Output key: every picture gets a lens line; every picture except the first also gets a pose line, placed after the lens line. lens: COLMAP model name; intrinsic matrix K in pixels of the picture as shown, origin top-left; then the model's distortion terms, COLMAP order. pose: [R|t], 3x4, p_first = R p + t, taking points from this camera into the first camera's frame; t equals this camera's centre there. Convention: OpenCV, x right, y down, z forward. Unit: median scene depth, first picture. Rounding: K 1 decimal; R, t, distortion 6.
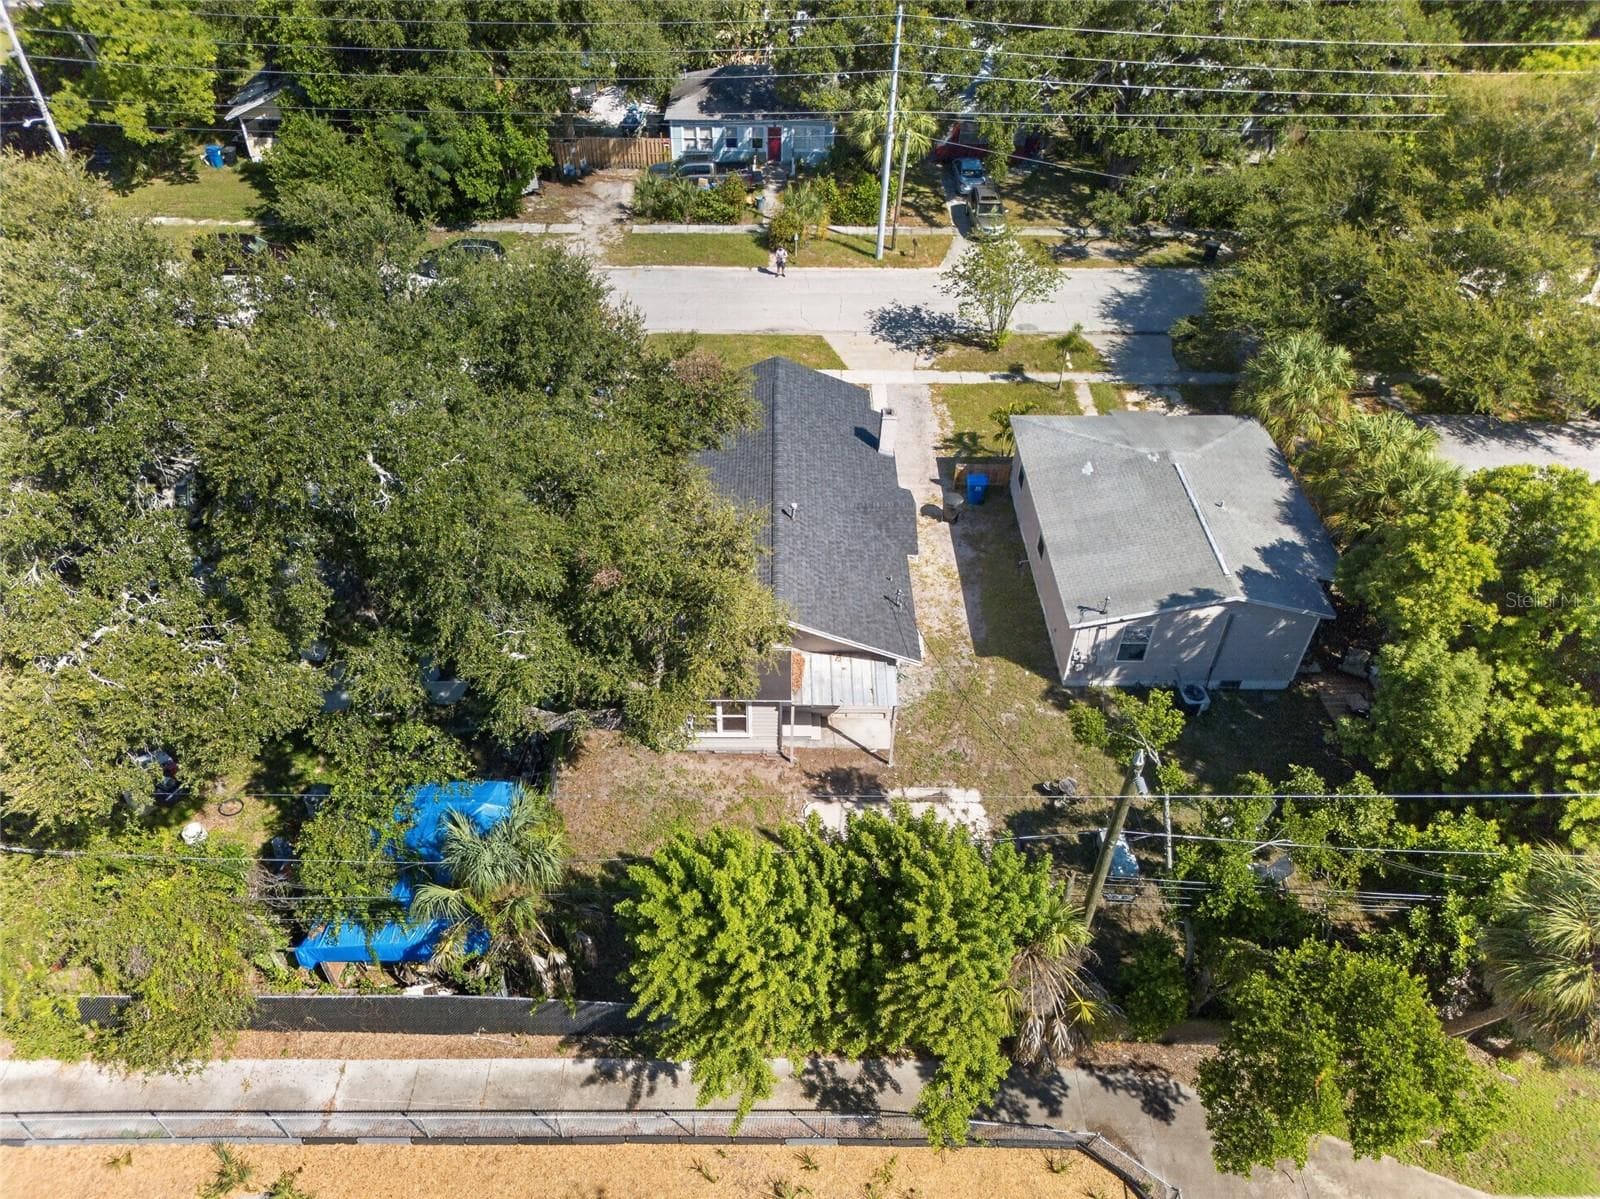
lens RADIAL K [[1130.2, 0, 794.1], [0, 1130.2, 599.4], [0, 0, 1]] dist [0.077452, -0.085136]
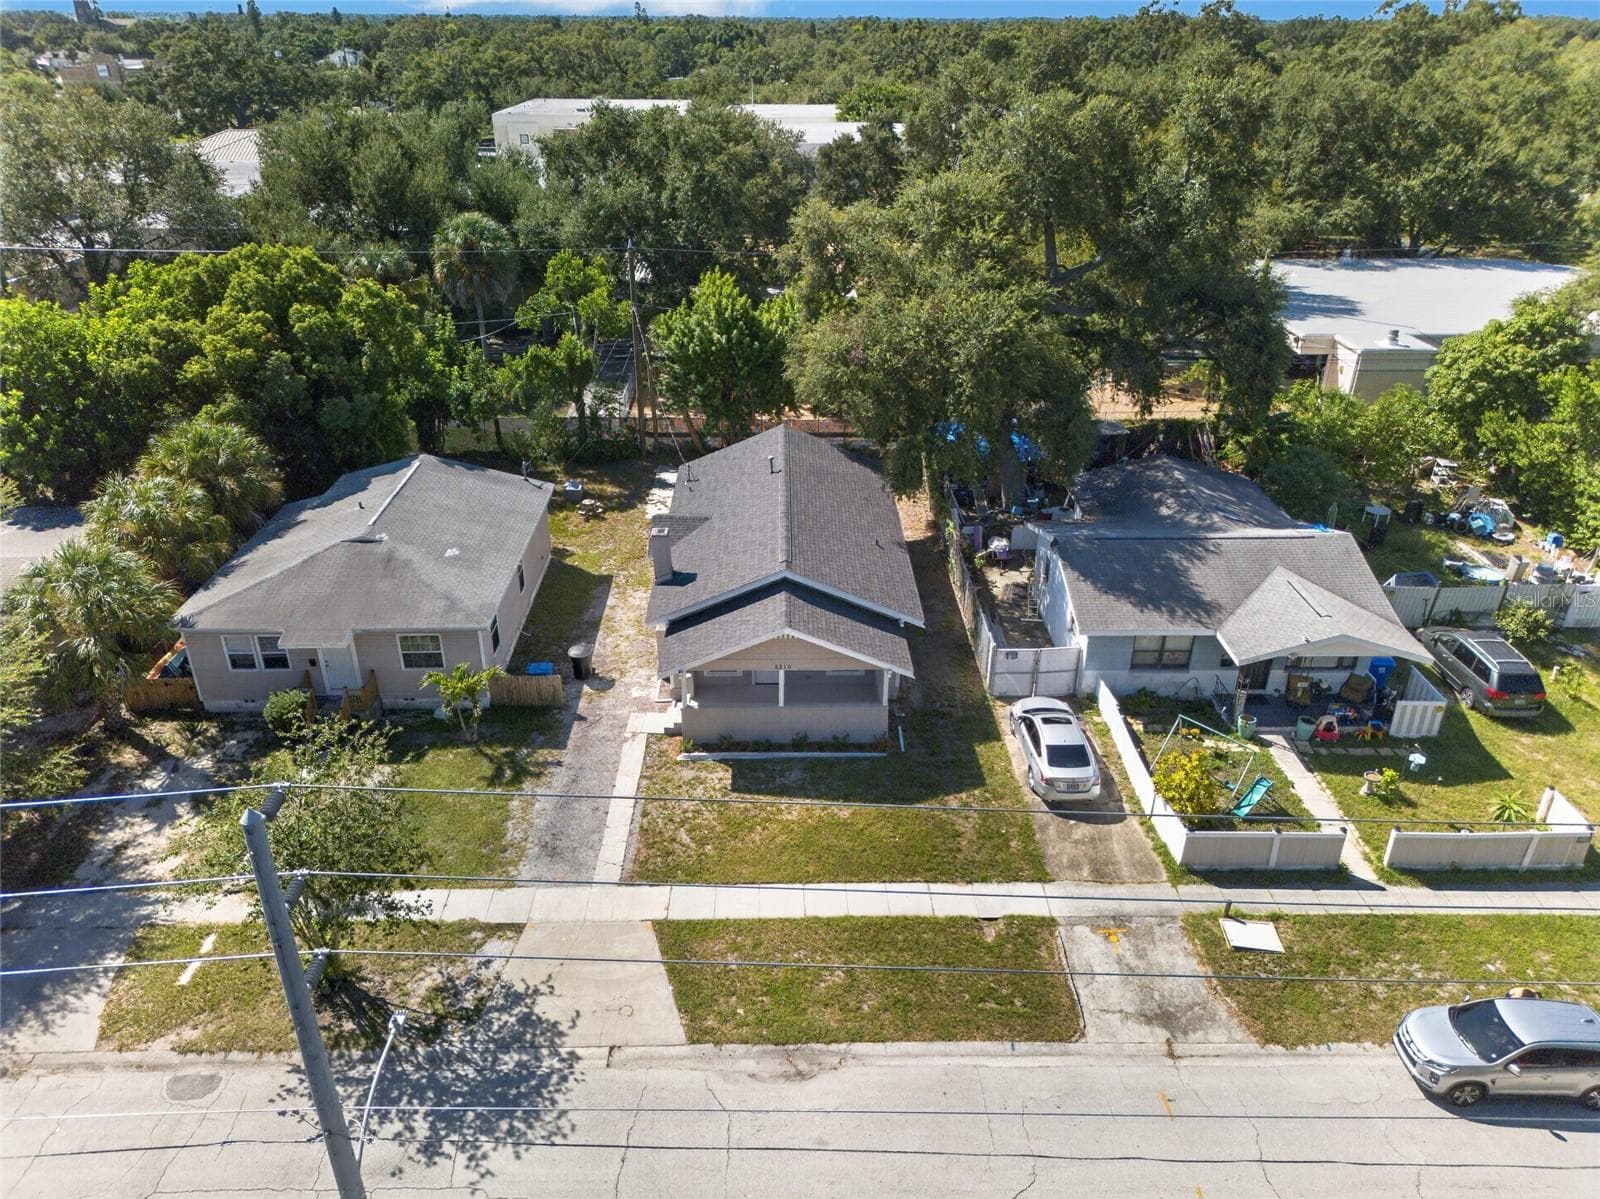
lens RADIAL K [[1130.2, 0, 794.1], [0, 1130.2, 599.4], [0, 0, 1]] dist [0.077452, -0.085136]
pose [[-0.999752, -0.019249, -0.011181, -0.009447], [-0.017270, 0.353789, 0.935166, -0.779051], [-0.014045, 0.935127, -0.354034, 1.085703]]
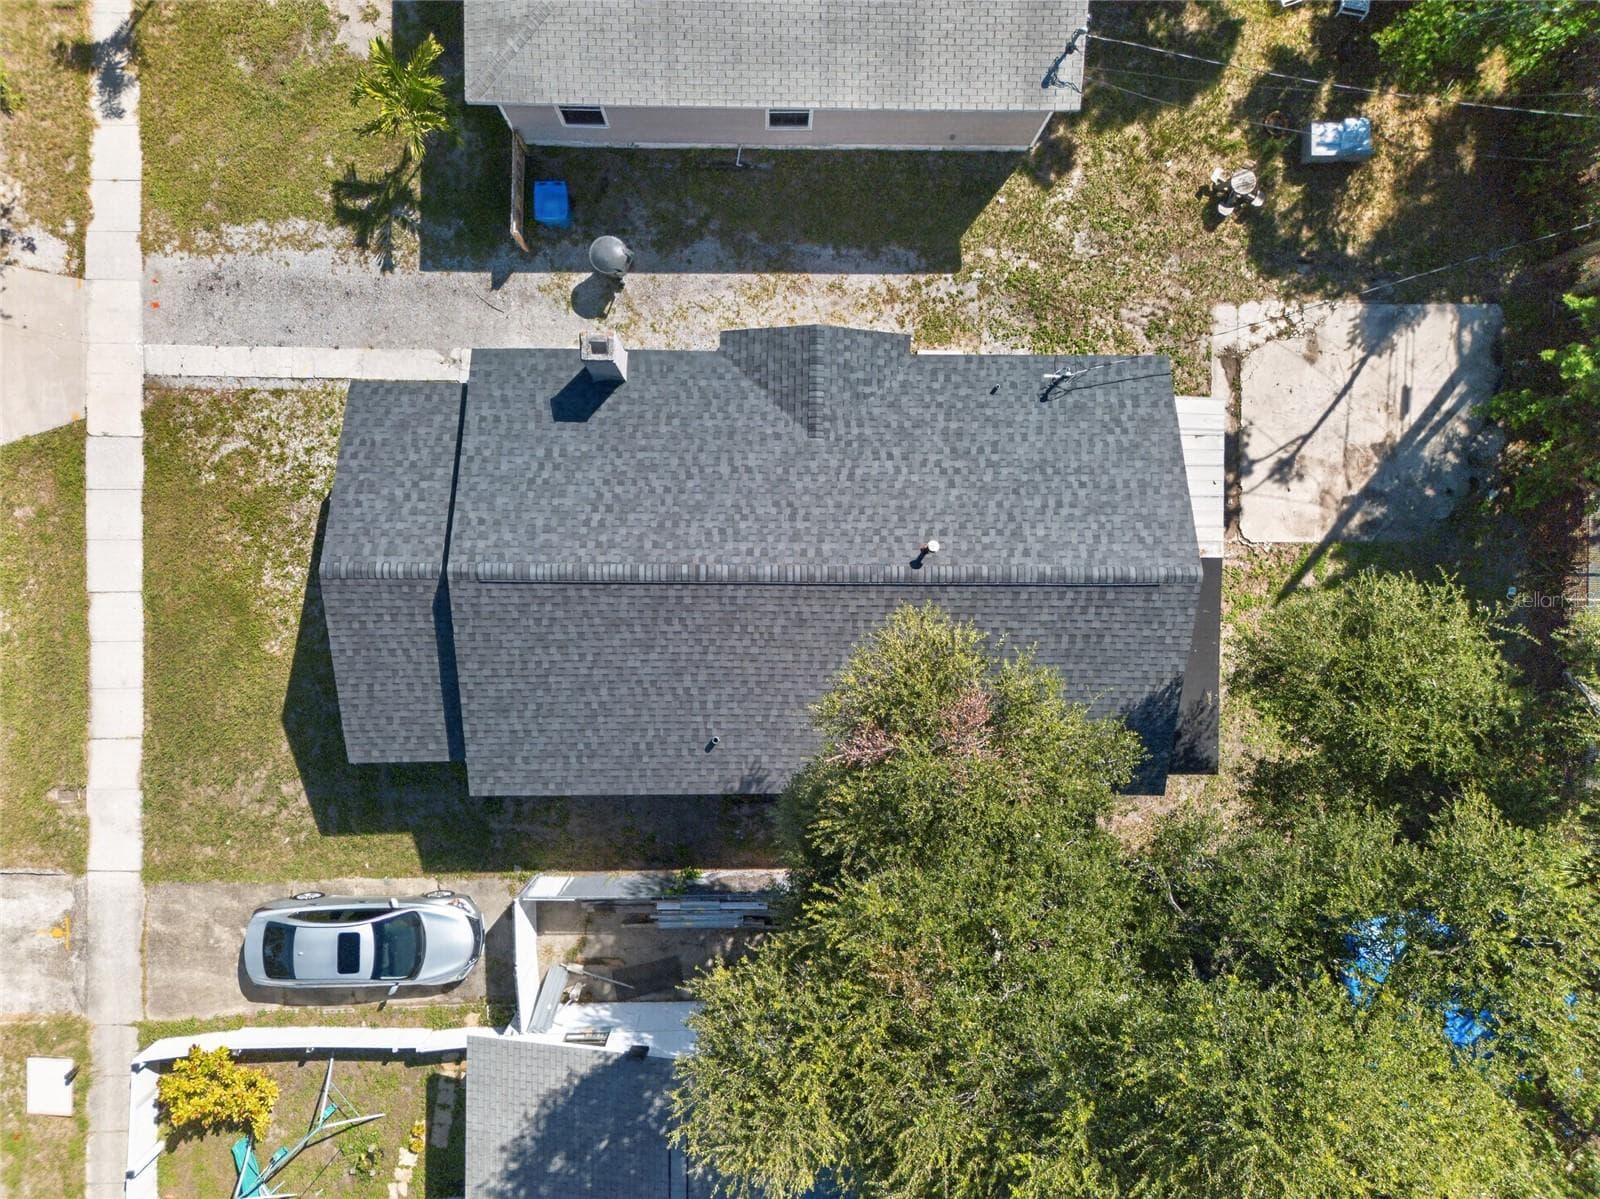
lens RADIAL K [[1130.2, 0, 794.1], [0, 1130.2, 599.4], [0, 0, 1]] dist [0.077452, -0.085136]
pose [[0.016612, -0.999576, -0.023914, -0.010350], [0.646878, -0.007493, 0.762557, -0.389765], [-0.762413, -0.028137, 0.646479, 0.487410]]
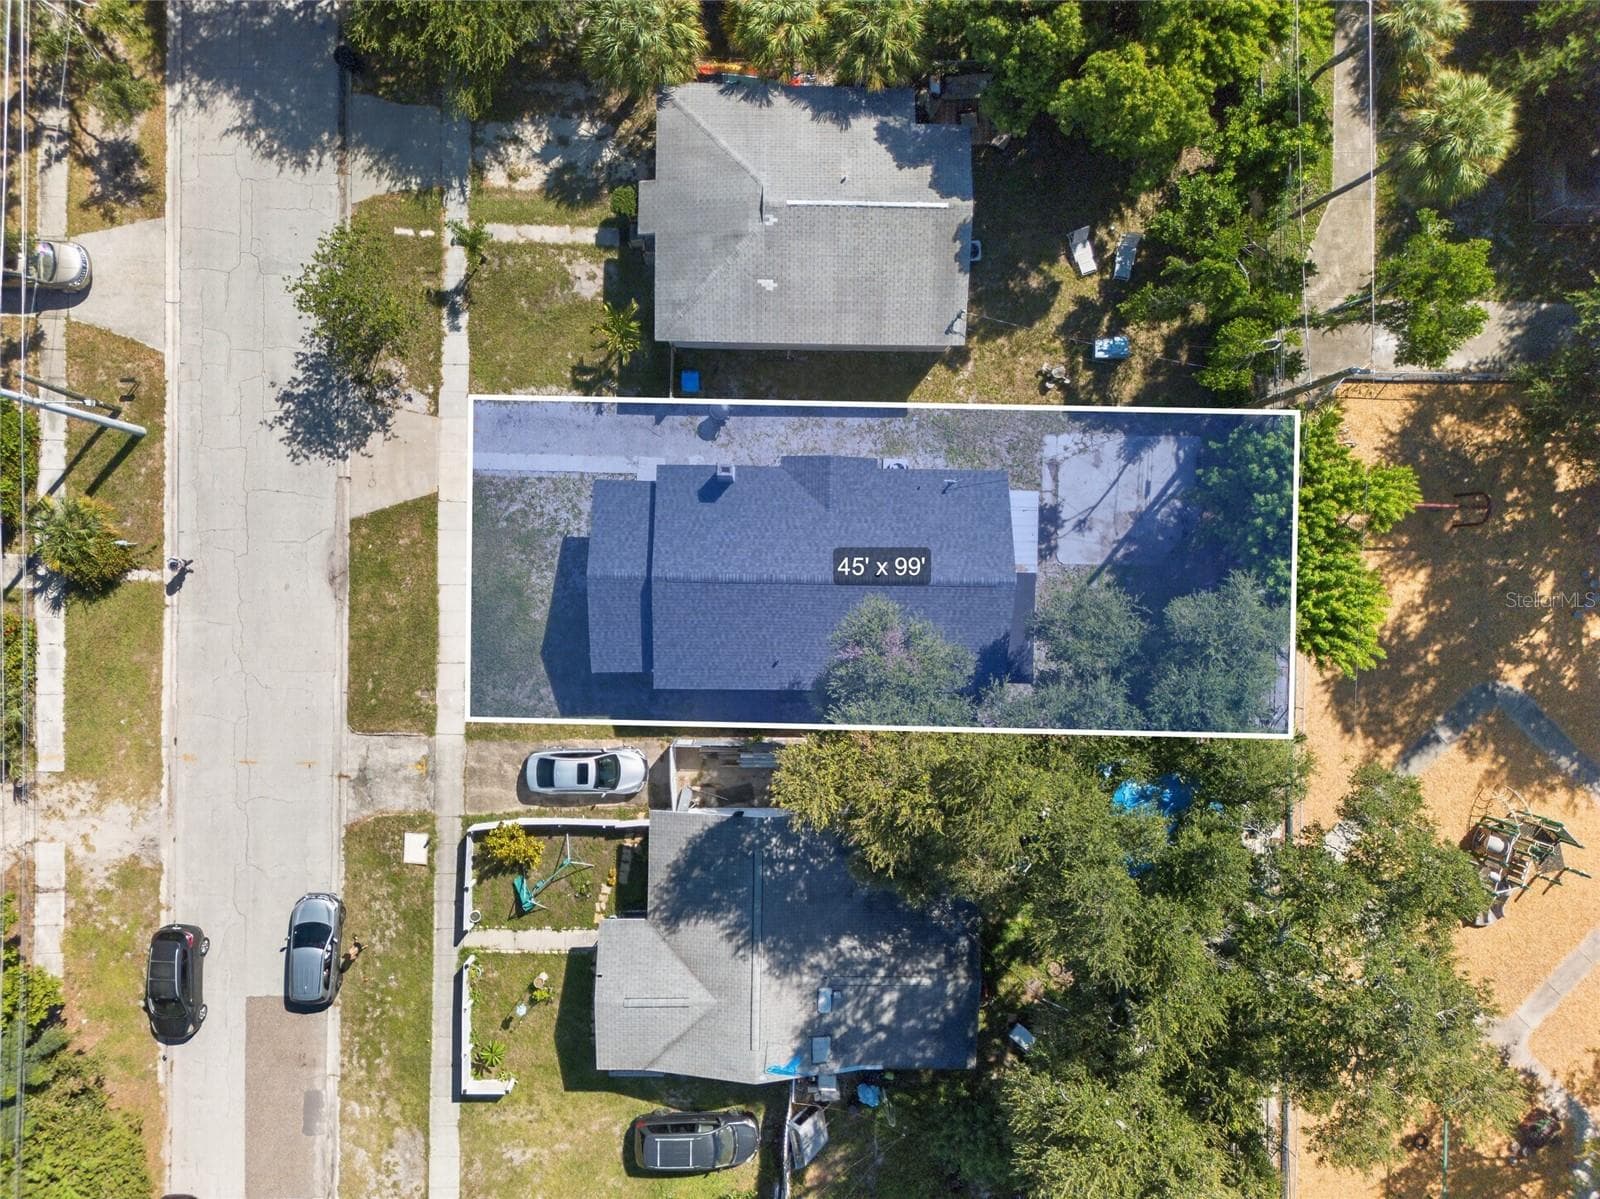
lens RADIAL K [[1130.2, 0, 794.1], [0, 1130.2, 599.4], [0, 0, 1]] dist [0.077452, -0.085136]
pose [[0.026930, -0.999384, -0.022494, -0.007695], [0.646958, 0.000271, 0.762526, -0.719641], [-0.762050, -0.035088, 0.646567, 0.230126]]
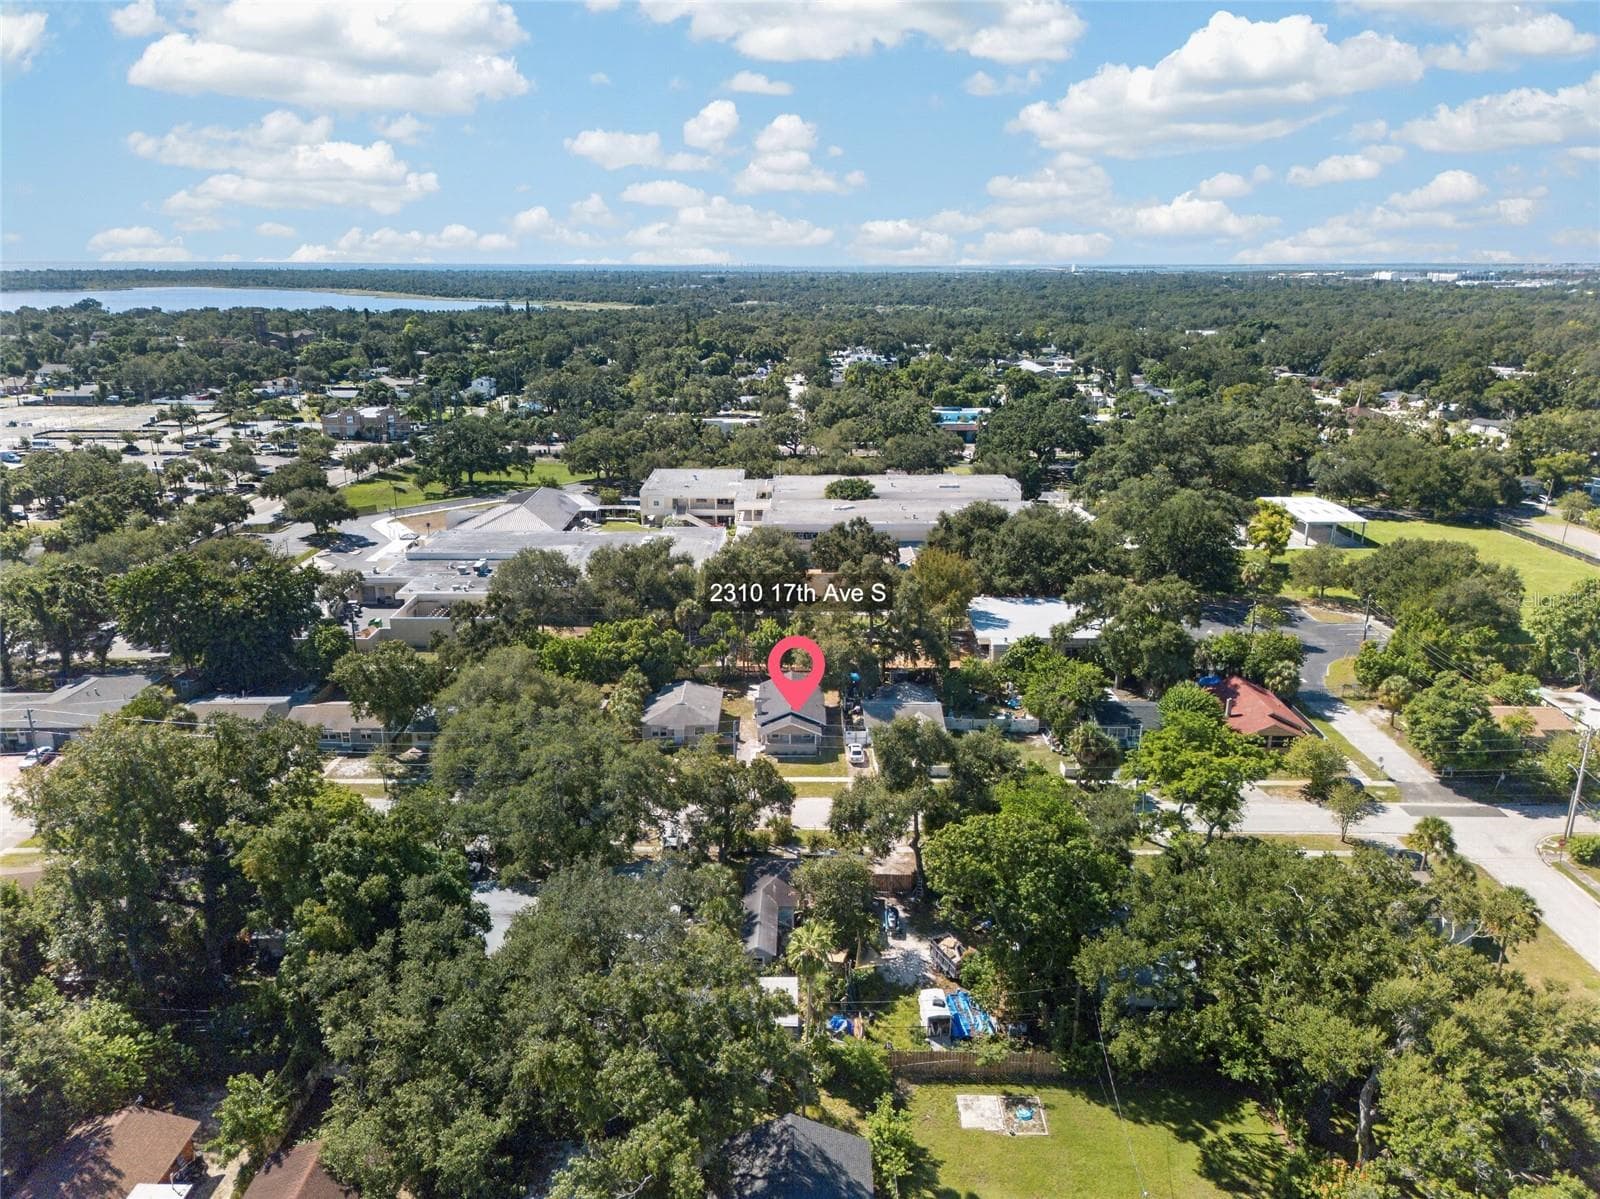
lens RADIAL K [[1130.2, 0, 794.1], [0, 1130.2, 599.4], [0, 0, 1]] dist [0.077452, -0.085136]
pose [[-0.999720, -0.020285, 0.012183, -0.046357], [-0.000108, 0.518763, 0.854918, -2.590871], [-0.023663, 0.854677, -0.518620, 1.999709]]
